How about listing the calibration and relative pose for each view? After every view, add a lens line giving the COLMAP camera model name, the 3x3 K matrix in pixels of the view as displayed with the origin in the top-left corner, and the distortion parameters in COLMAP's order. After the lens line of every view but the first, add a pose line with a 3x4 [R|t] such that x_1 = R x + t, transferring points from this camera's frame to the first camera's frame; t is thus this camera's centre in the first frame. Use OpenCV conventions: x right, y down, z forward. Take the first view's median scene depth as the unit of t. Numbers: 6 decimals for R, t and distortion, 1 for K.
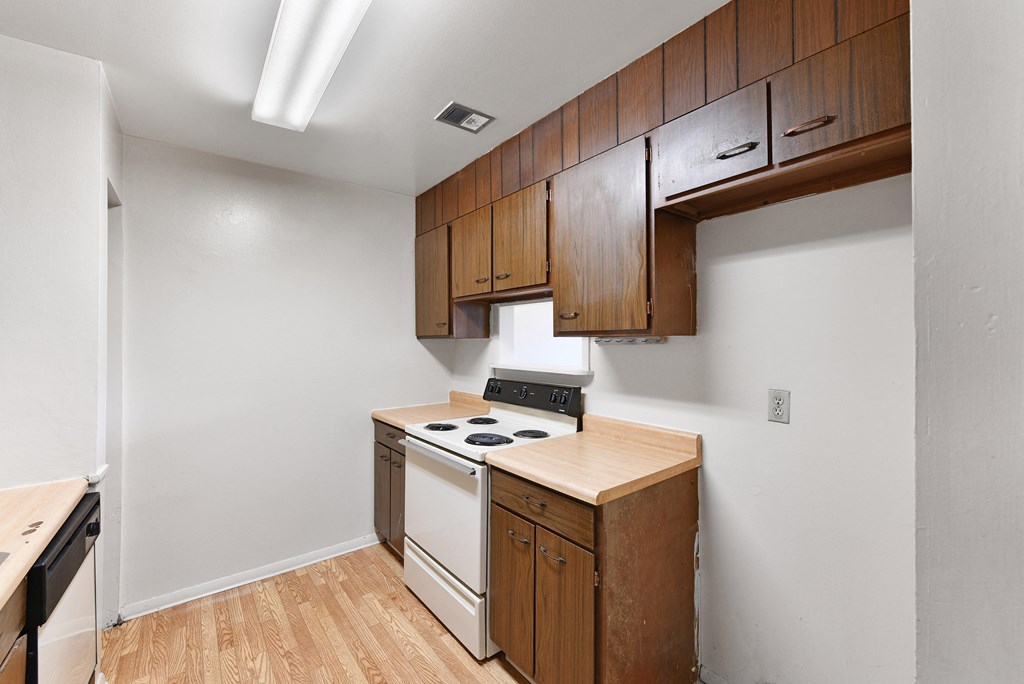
lens RADIAL K [[419.2, 0, 518.6], [0, 419.2, 337.7], [0, 0, 1]] dist [-0.000889, -0.007667]
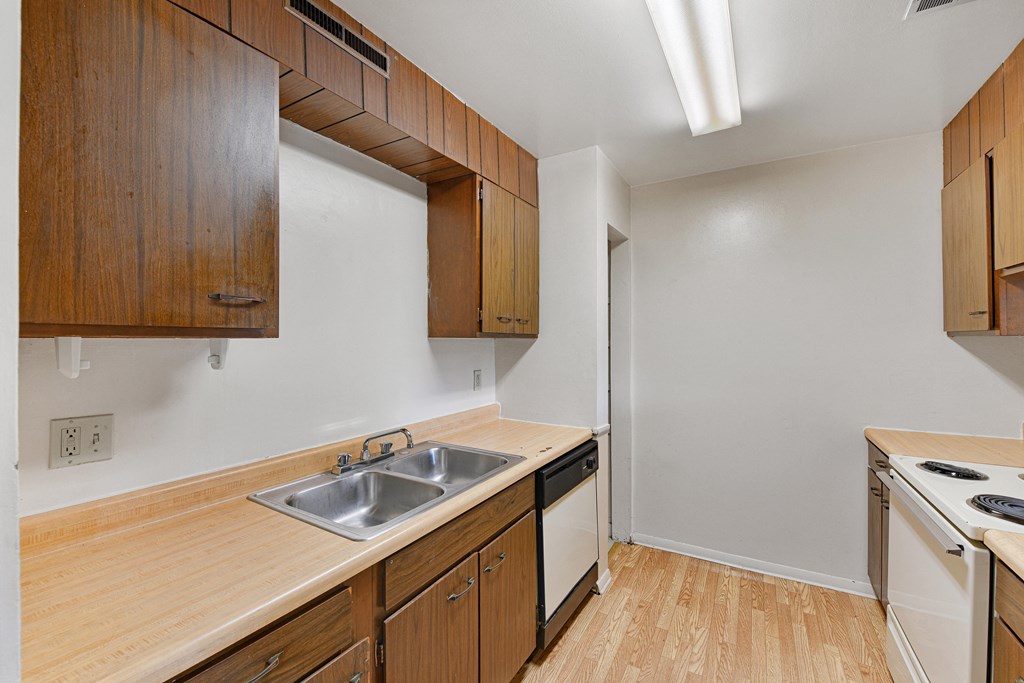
lens RADIAL K [[419.2, 0, 518.6], [0, 419.2, 337.2], [0, 0, 1]] dist [-0.000889, -0.007667]
pose [[0.371662, 0.005818, -0.928350, 0.171123], [0.002571, 0.999970, 0.007296, -0.002725], [0.928364, -0.005099, 0.371636, 0.132554]]
